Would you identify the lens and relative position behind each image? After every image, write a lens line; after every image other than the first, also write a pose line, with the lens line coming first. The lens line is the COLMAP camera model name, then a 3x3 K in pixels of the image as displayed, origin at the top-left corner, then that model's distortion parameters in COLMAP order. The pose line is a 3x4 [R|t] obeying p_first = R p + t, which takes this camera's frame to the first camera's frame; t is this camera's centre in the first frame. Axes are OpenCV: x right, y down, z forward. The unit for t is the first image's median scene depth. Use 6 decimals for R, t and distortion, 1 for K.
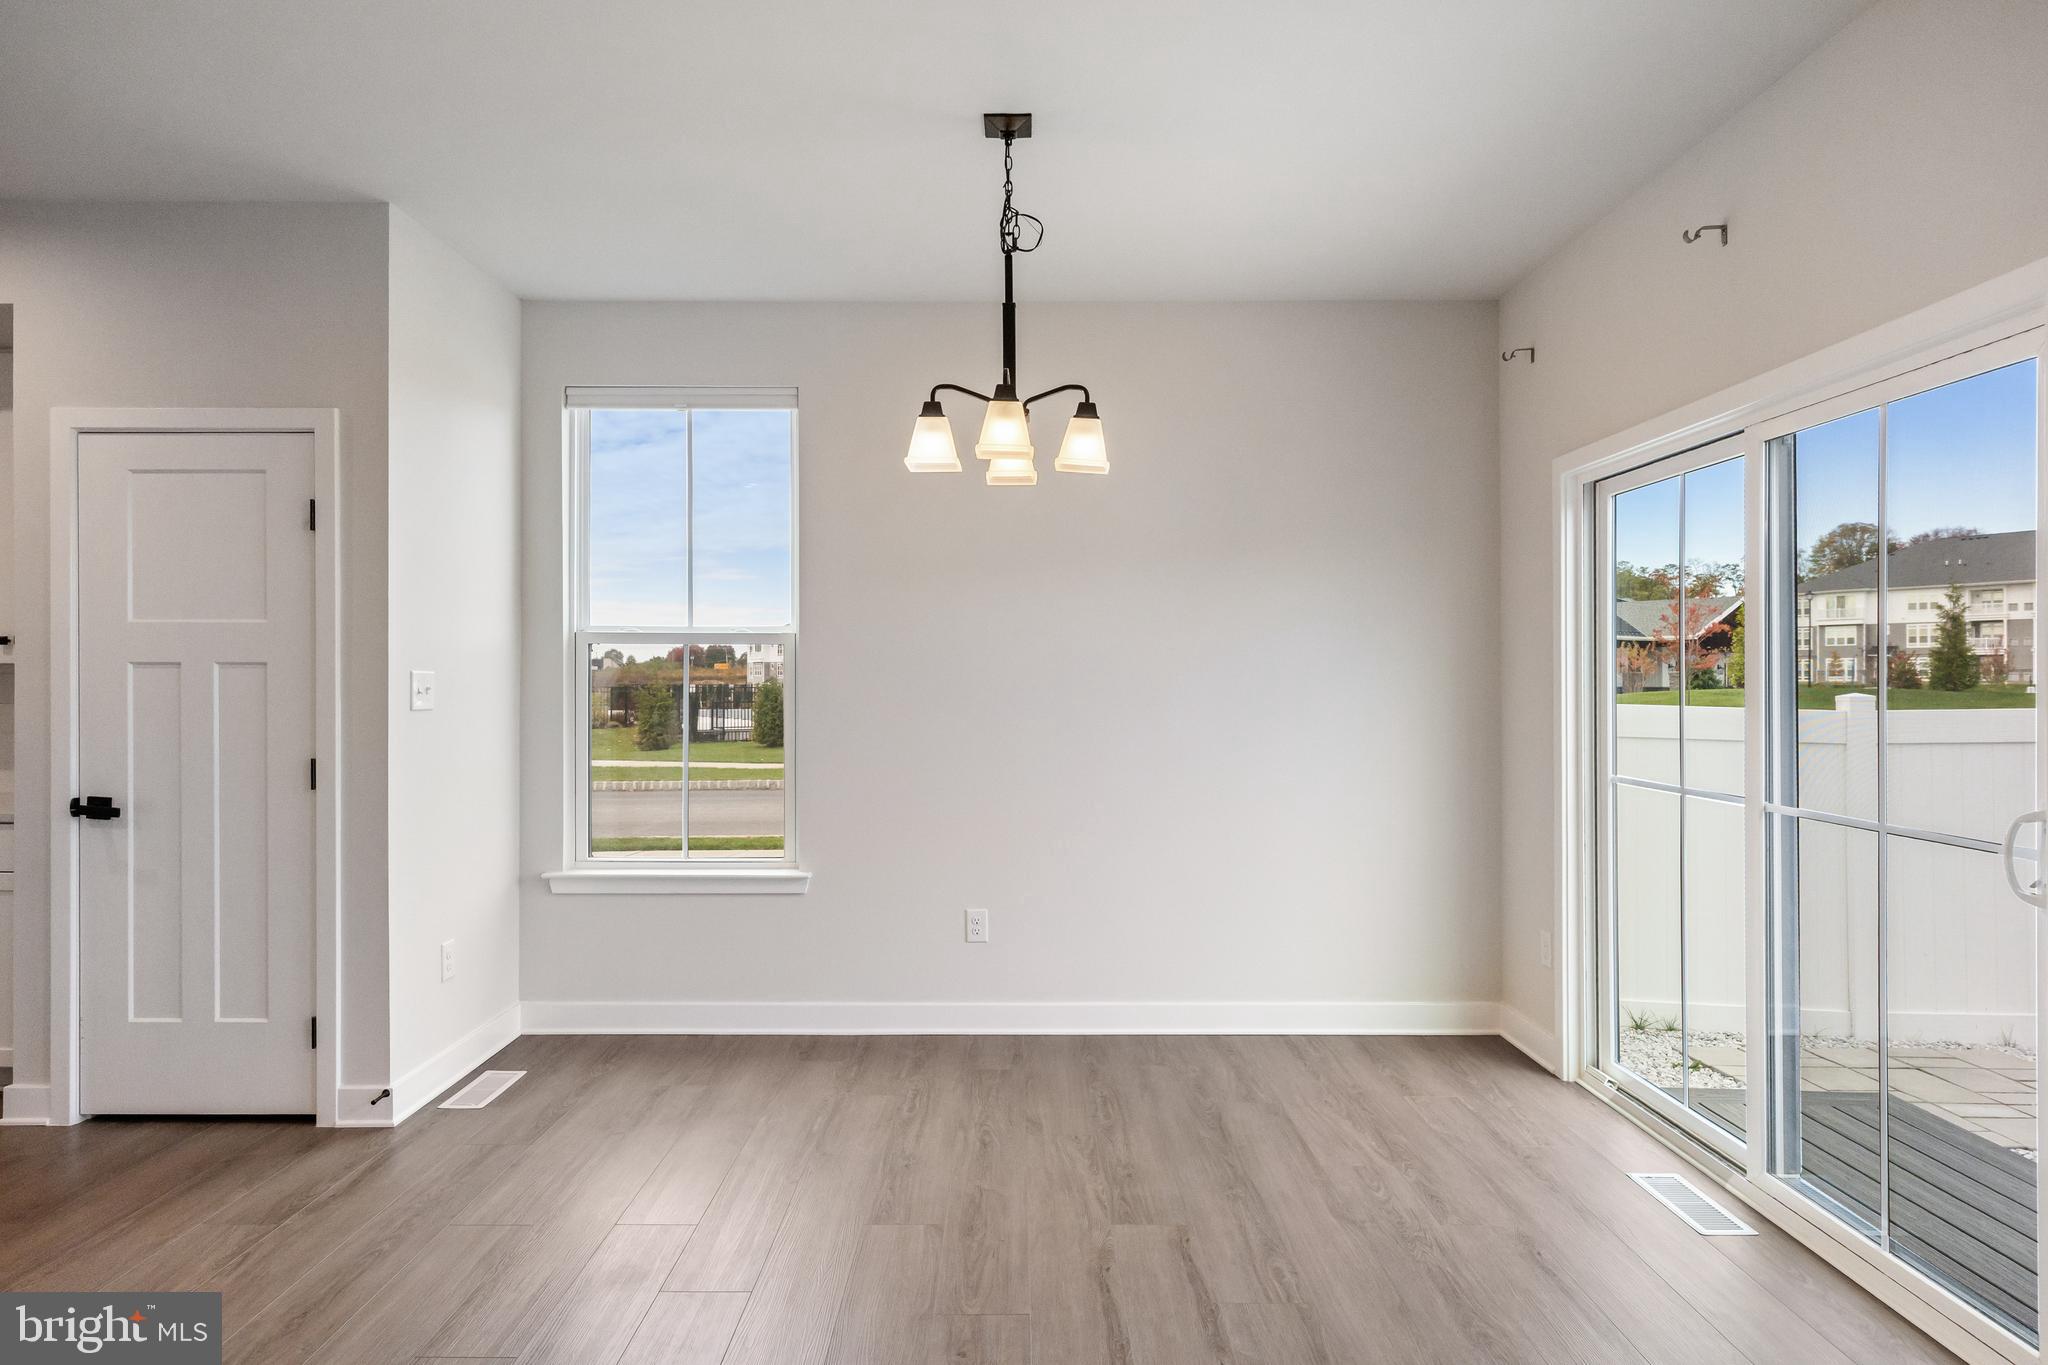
lens RADIAL K [[1142.8, 0, 1017.0], [0, 1142.8, 678.3], [0, 0, 1]] dist [-0.000741, 0.002033]
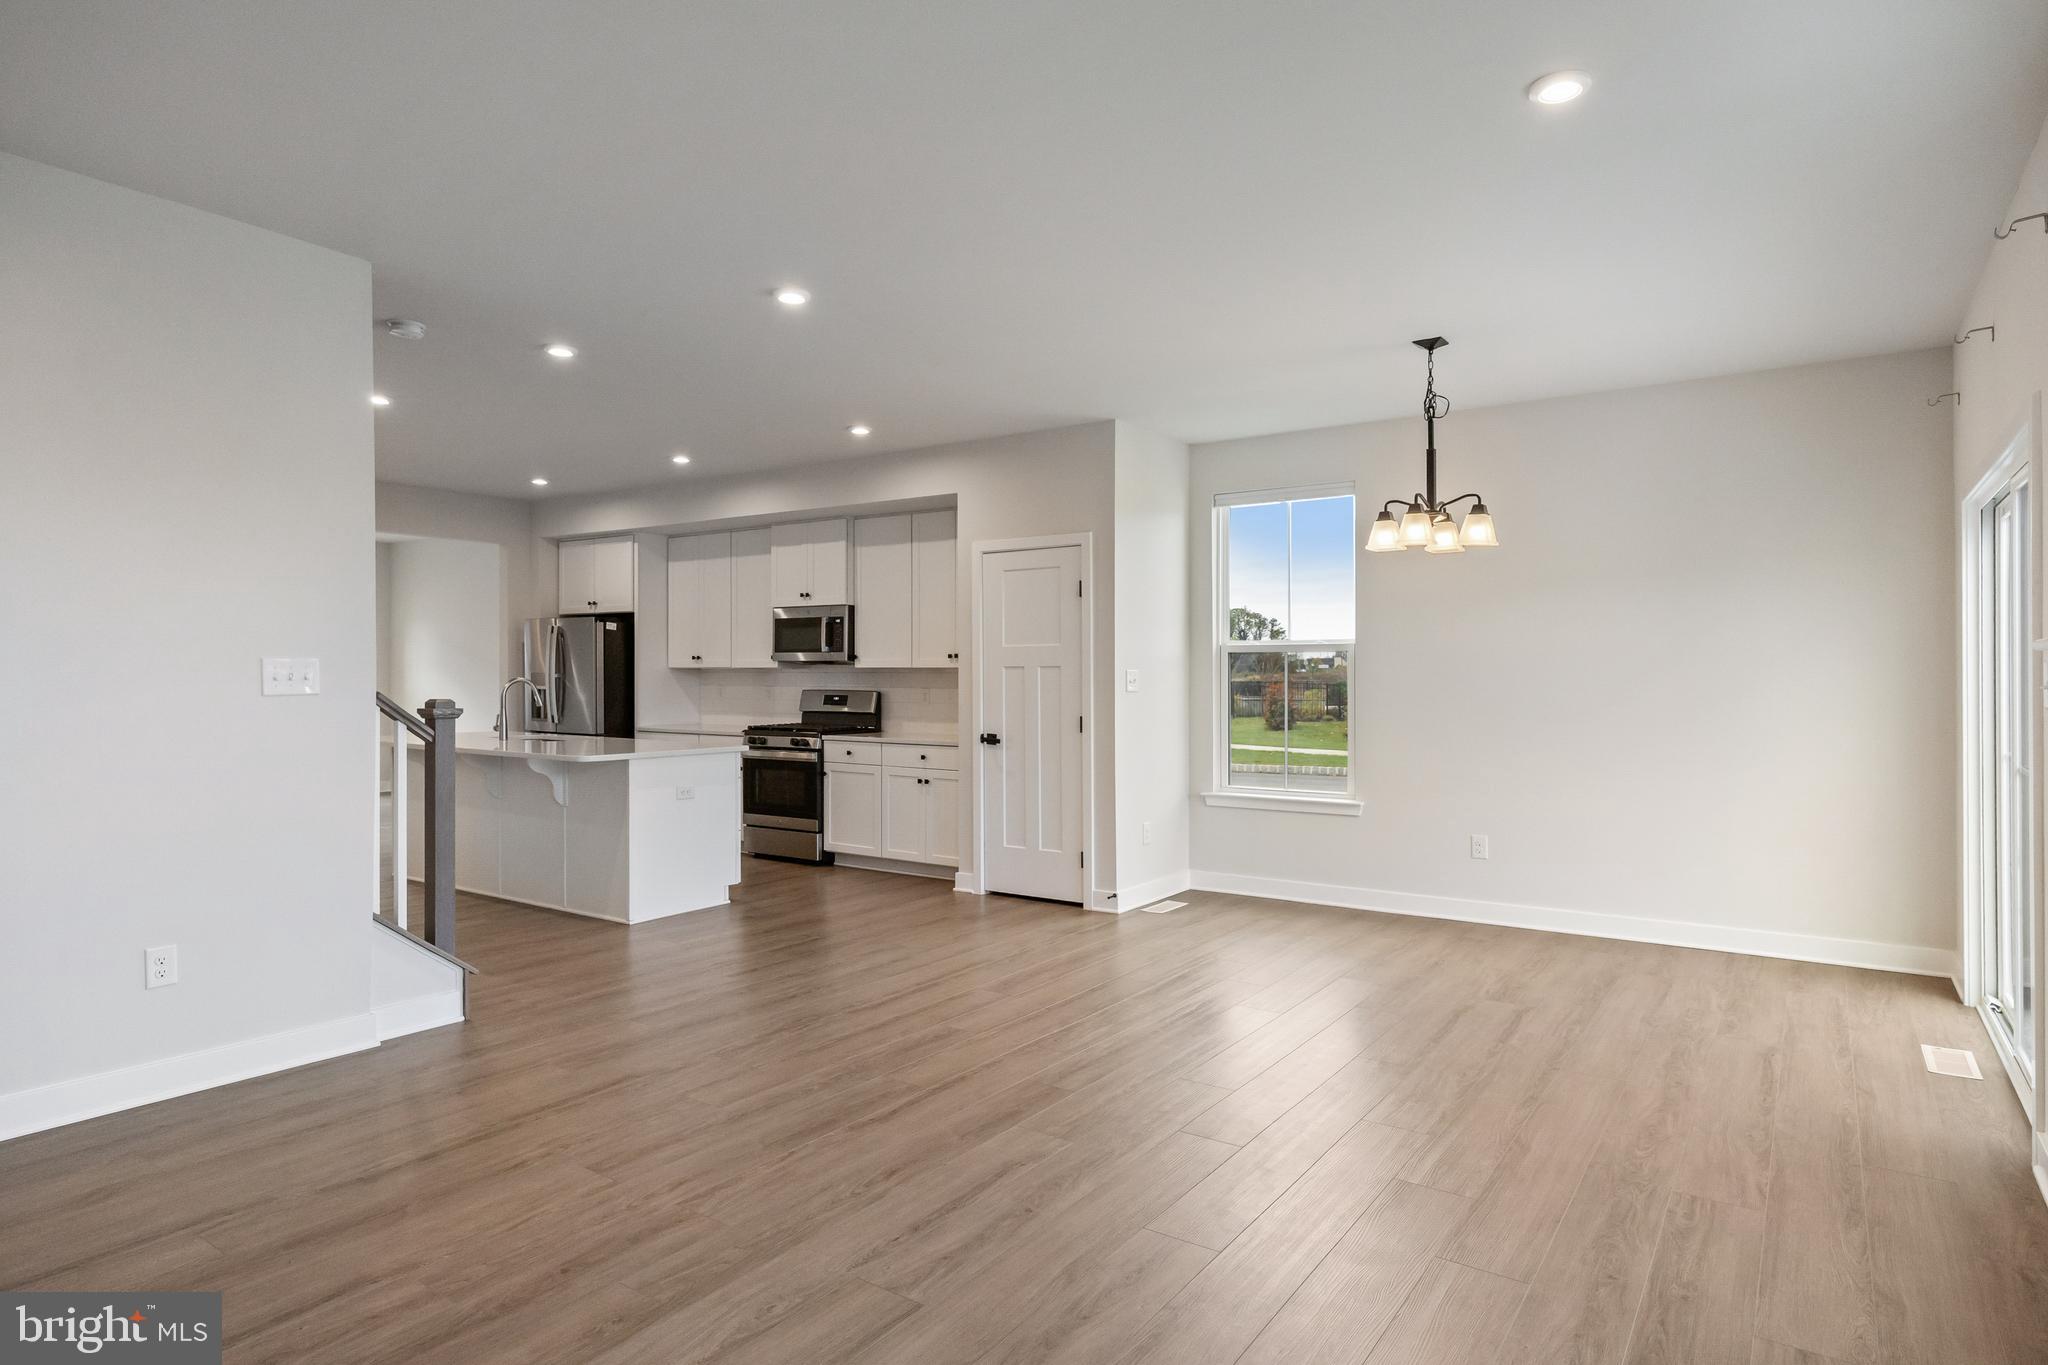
lens RADIAL K [[1142.8, 0, 1017.0], [0, 1142.8, 678.3], [0, 0, 1]] dist [-0.000741, 0.002033]
pose [[0.813871, -0.001713, -0.581042, 0.403186], [0.003035, 0.999995, 0.001303, 0.003850], [0.581037, -0.002824, 0.813872, -0.611803]]
